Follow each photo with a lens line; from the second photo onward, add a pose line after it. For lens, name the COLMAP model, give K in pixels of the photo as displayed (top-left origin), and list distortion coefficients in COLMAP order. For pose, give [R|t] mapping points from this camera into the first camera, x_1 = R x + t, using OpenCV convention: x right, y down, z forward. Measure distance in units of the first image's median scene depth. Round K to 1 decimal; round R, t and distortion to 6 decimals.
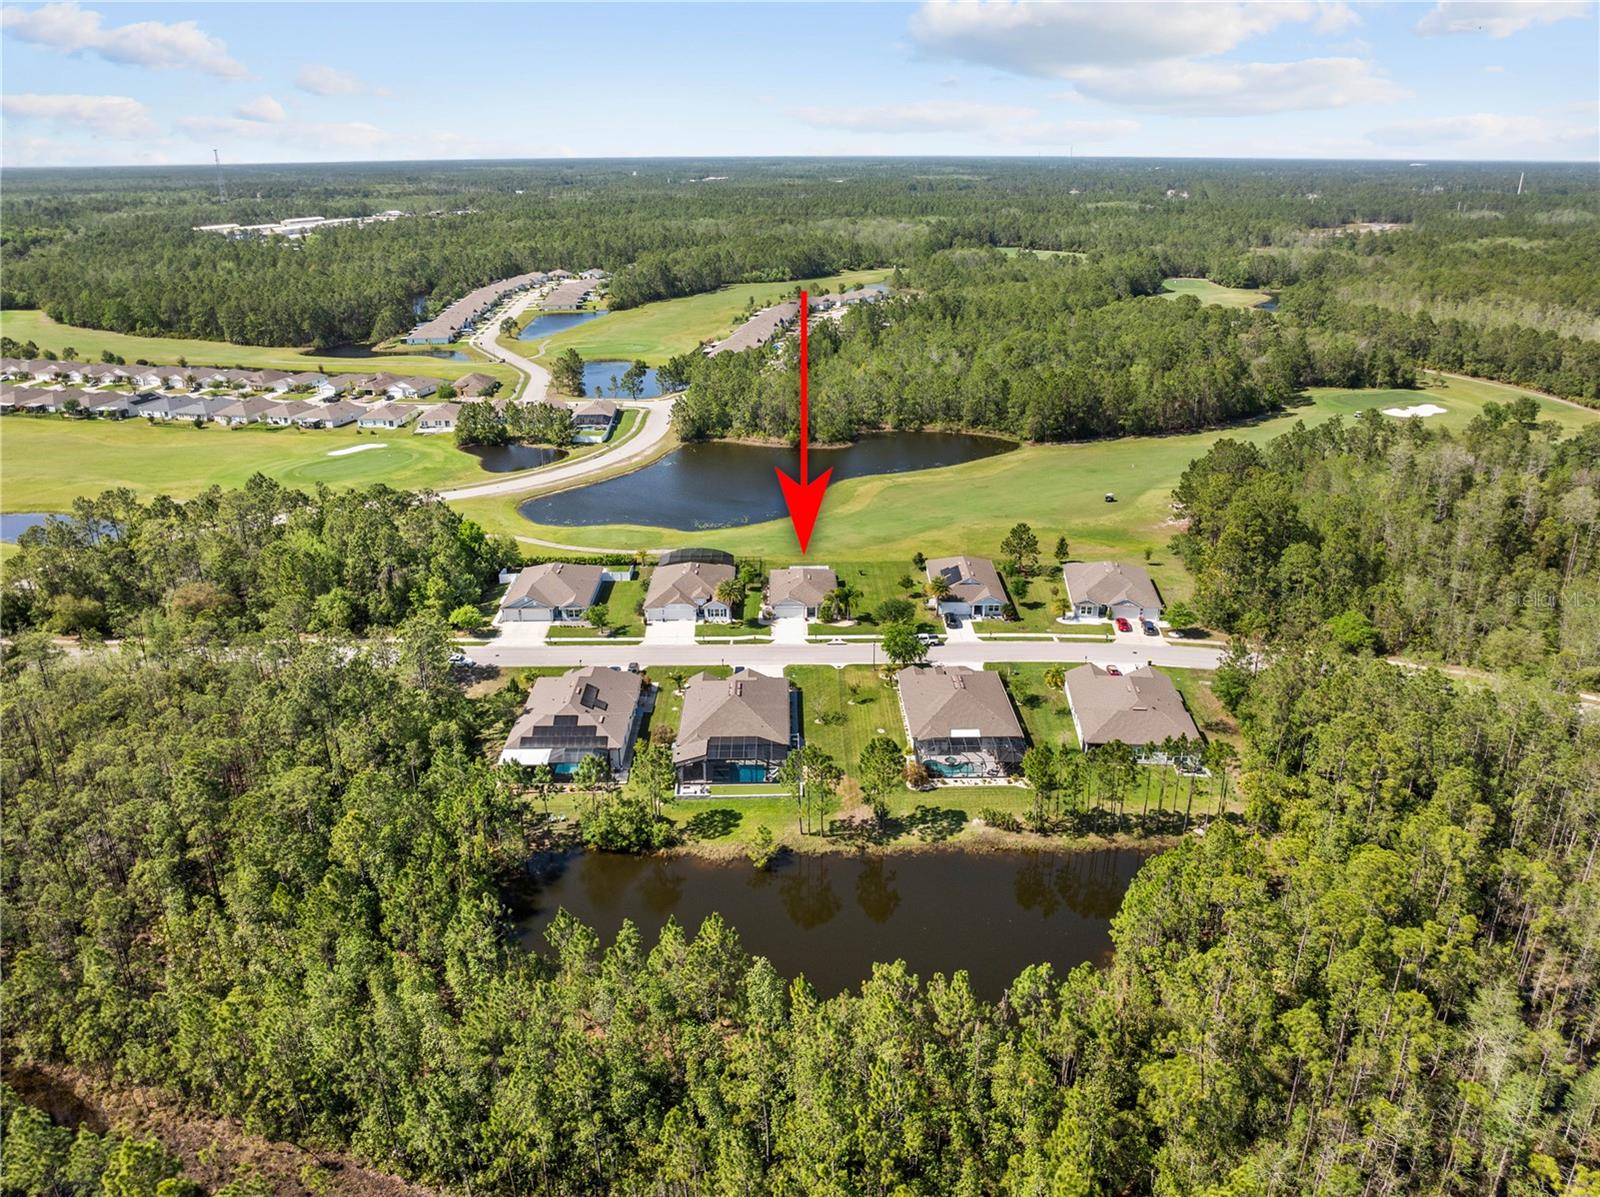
lens RADIAL K [[1122.3, 0, 800.0], [0, 1122.3, 598.5], [0, 0, 1]] dist [-0.033313, -0.030033]
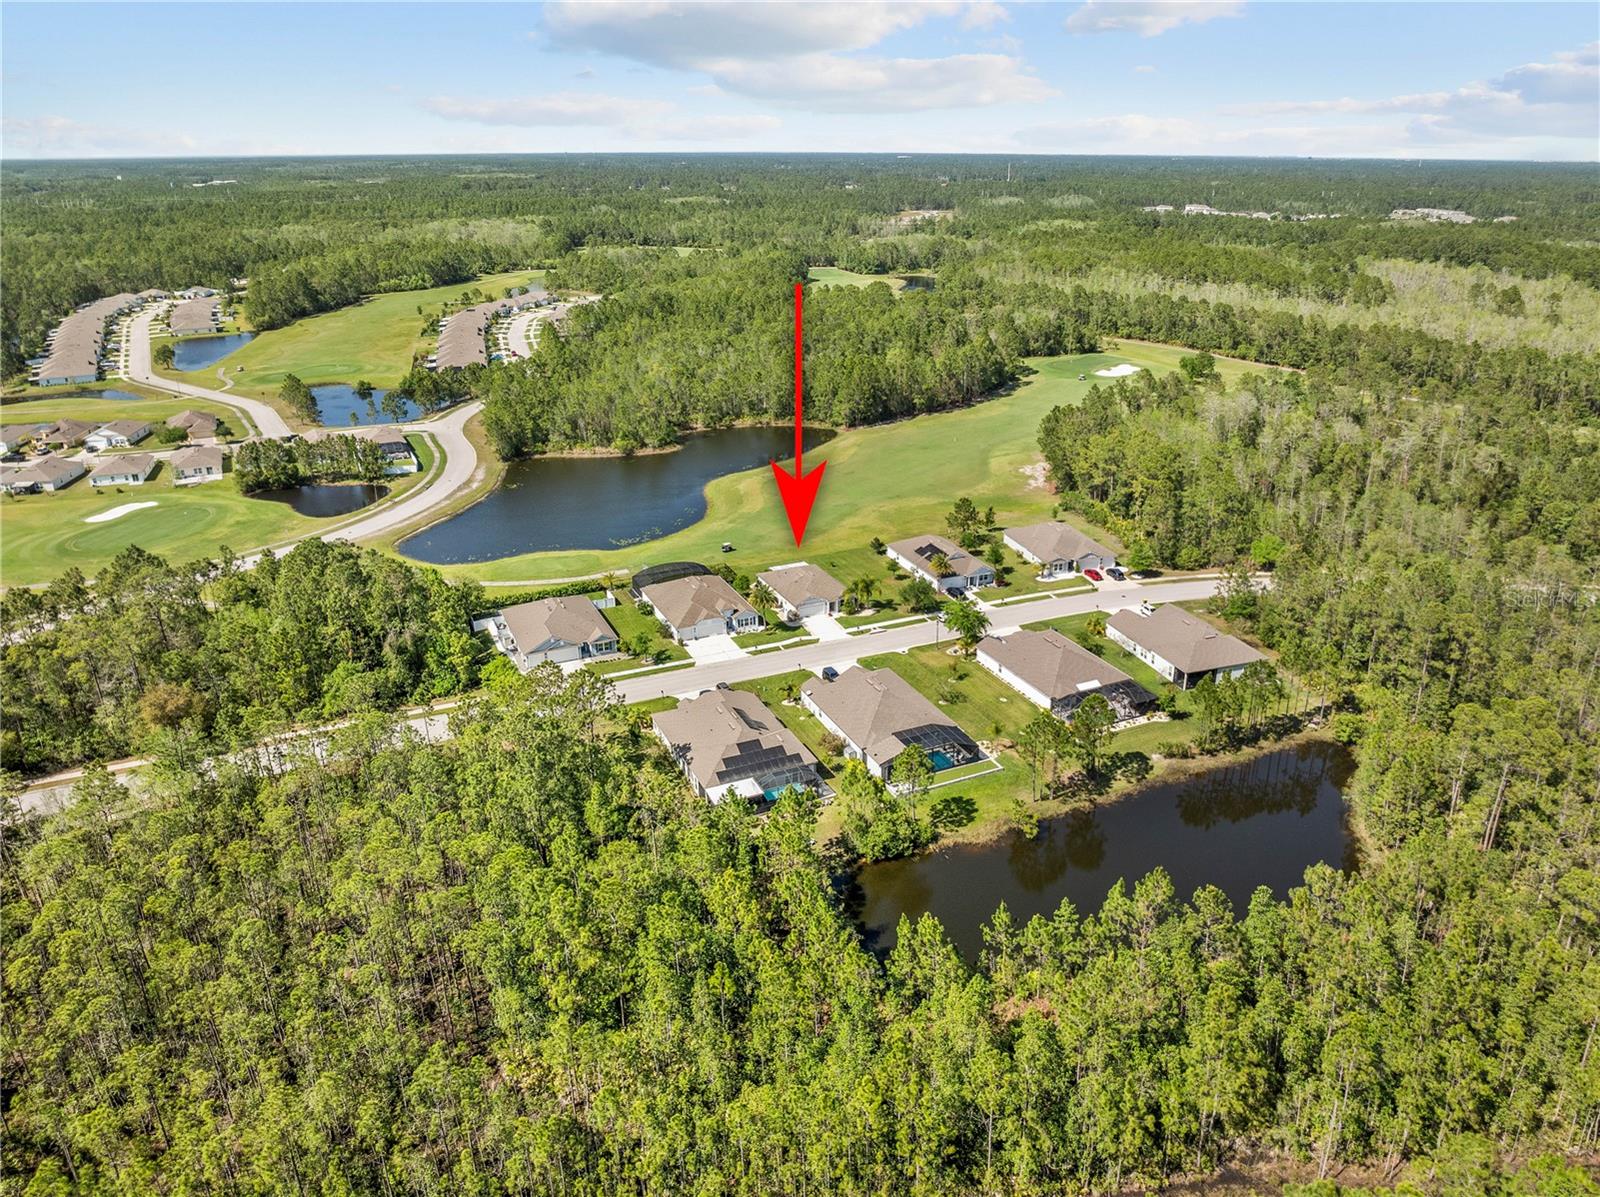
lens RADIAL K [[1084.4, 0, 821.9], [0, 1084.4, 670.6], [0, 0, 1]] dist [-0.032151, -0.001990]
pose [[0.911096, -0.174591, 0.373392, -0.229128], [0.147927, 0.984015, 0.099155, -0.018112], [-0.384735, -0.035105, 0.922359, 0.058400]]
